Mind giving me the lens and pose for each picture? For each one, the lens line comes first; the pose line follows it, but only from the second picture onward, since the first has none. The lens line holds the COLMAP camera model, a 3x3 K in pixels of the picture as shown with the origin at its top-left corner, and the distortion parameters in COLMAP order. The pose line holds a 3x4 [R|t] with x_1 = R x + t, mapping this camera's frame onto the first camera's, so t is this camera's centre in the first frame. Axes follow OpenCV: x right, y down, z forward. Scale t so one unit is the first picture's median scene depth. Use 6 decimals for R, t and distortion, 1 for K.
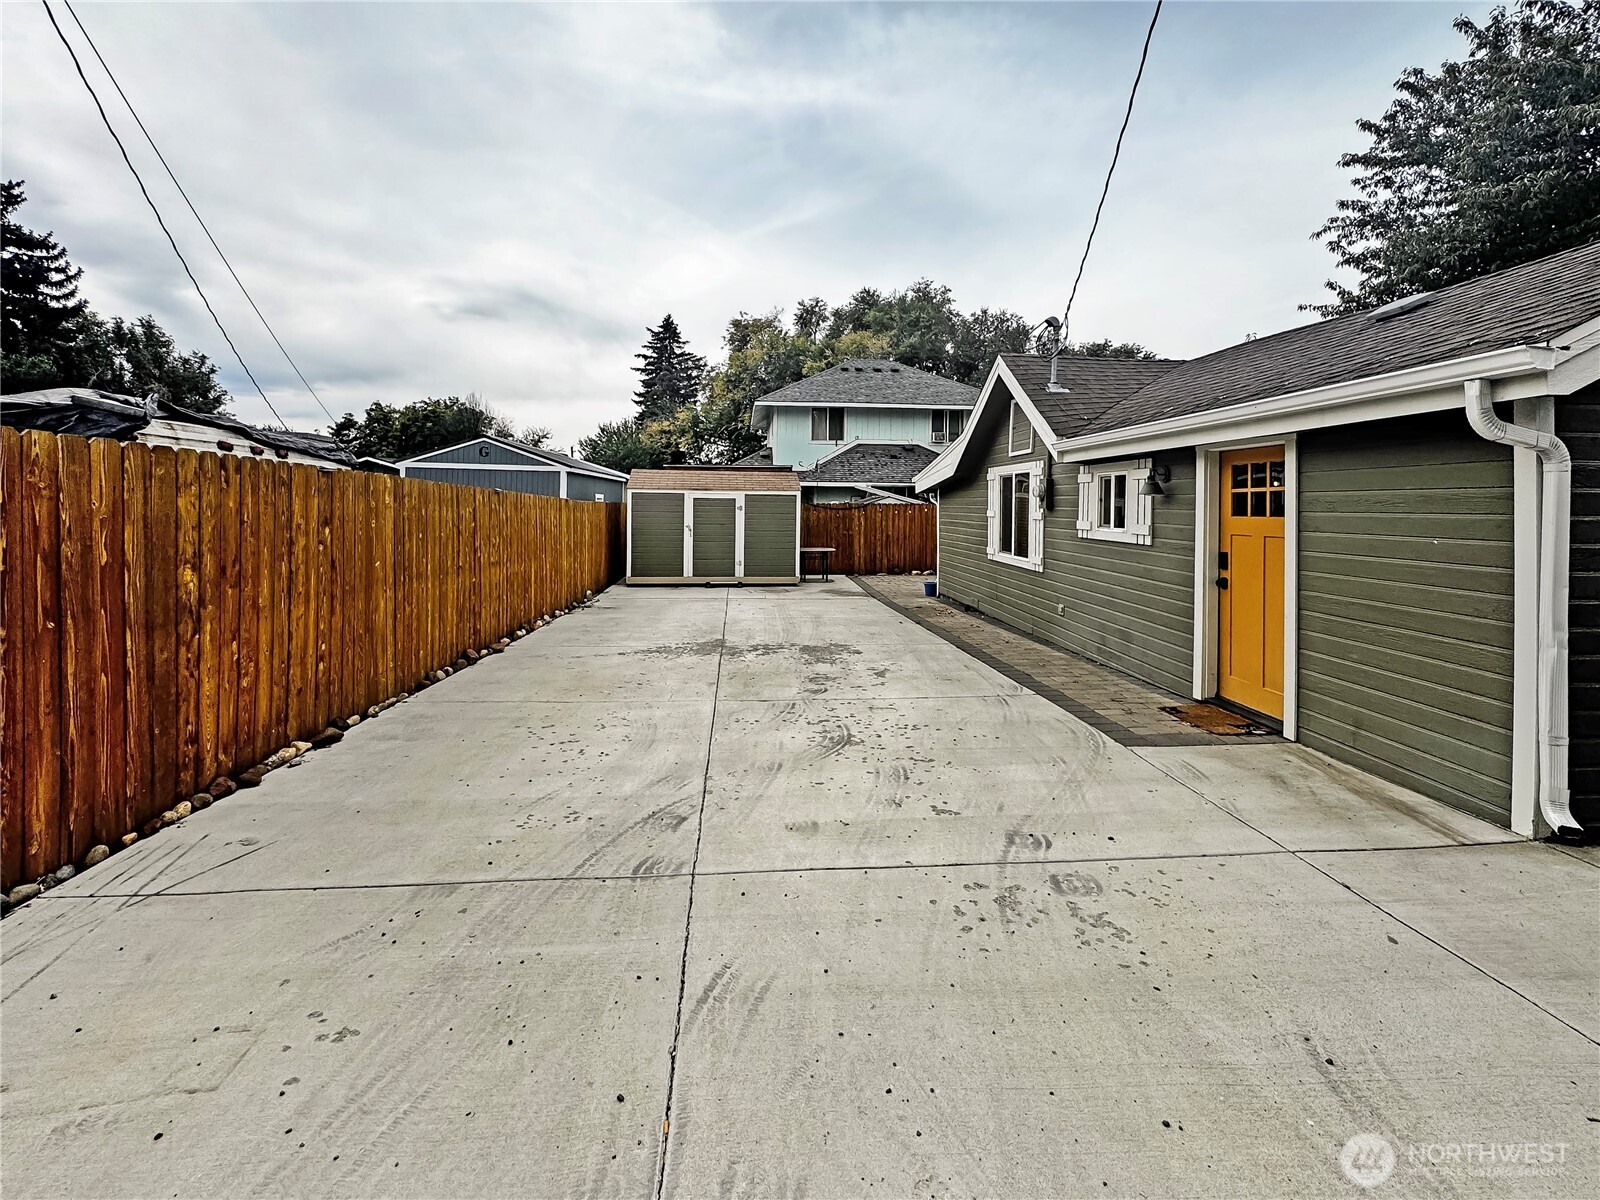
lens RADIAL K [[685.2, 0, 799.3], [0, 685.2, 502.4], [0, 0, 1]] dist [-0.001904, 0.000351]
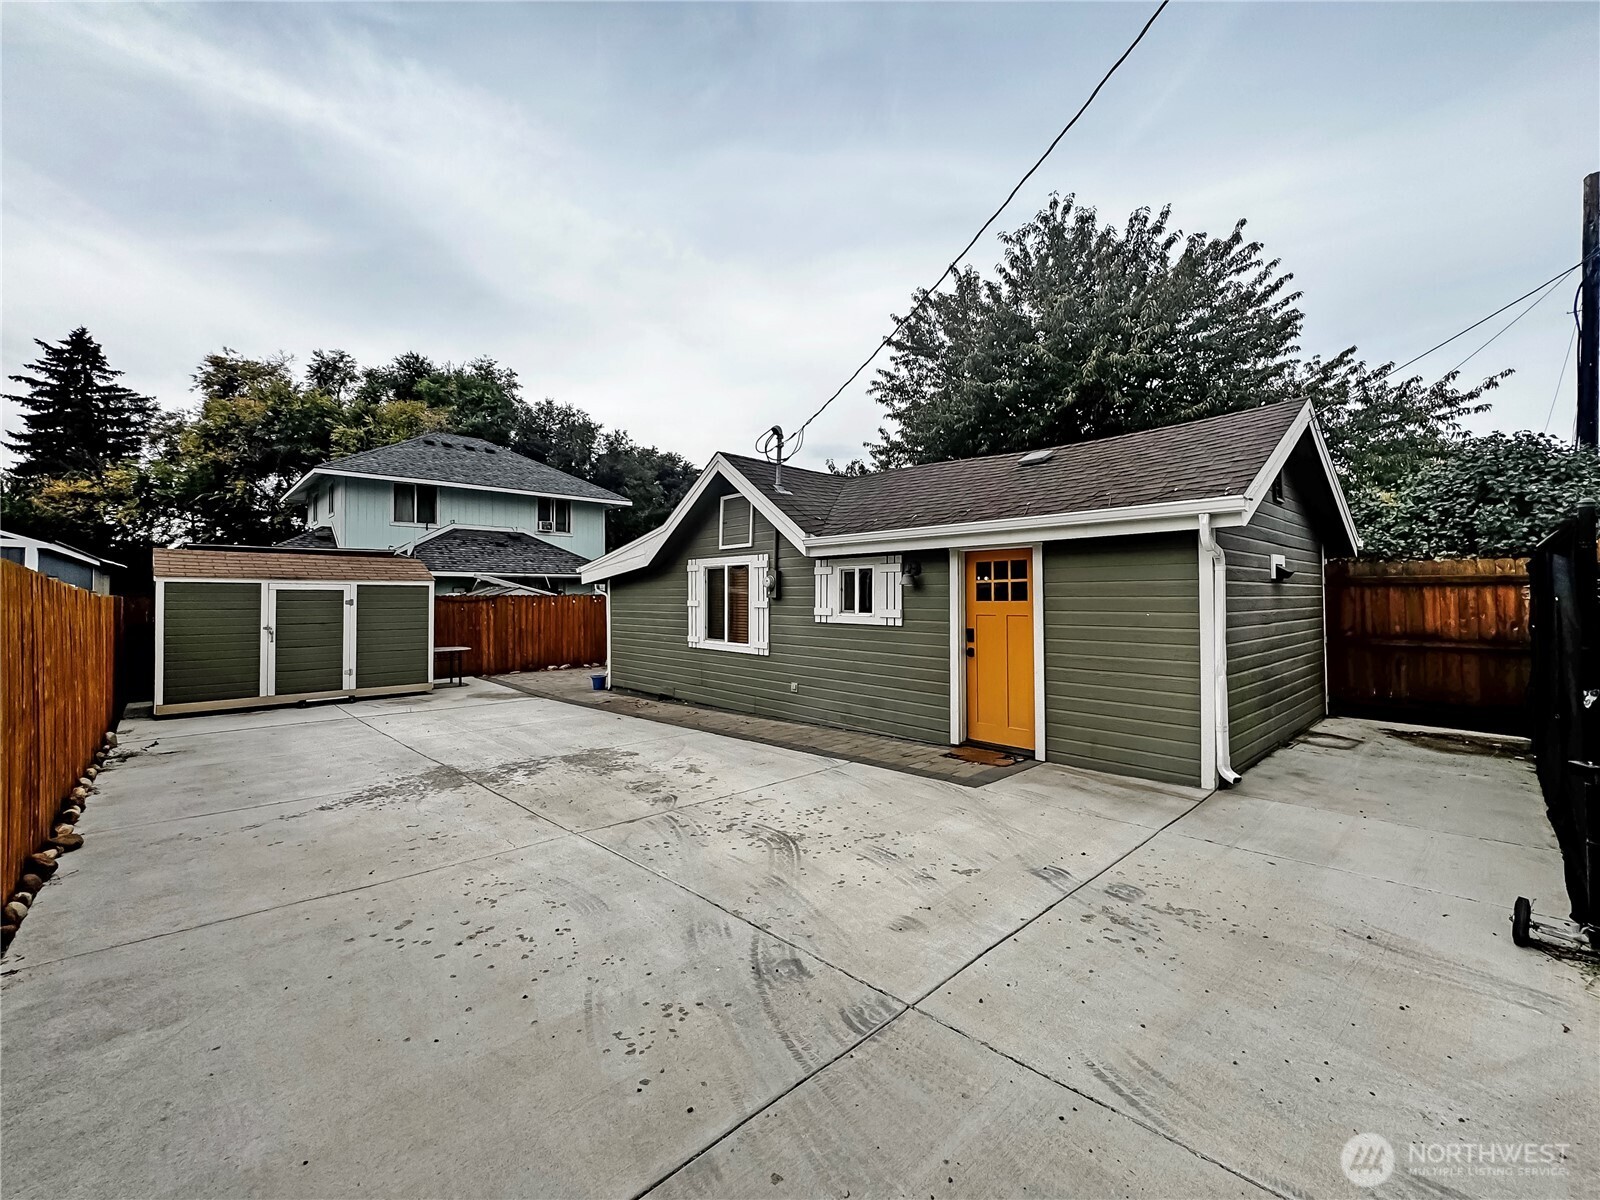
lens RADIAL K [[658.2, 0, 811.3], [0, 658.2, 588.3], [0, 0, 1]] dist [-0.003692, 0.000351]
pose [[0.778814, -0.002062, 0.627251, -0.288355], [0.007050, 0.999960, -0.005467, 0.000259], [-0.627215, 0.008679, 0.778798, 0.148222]]
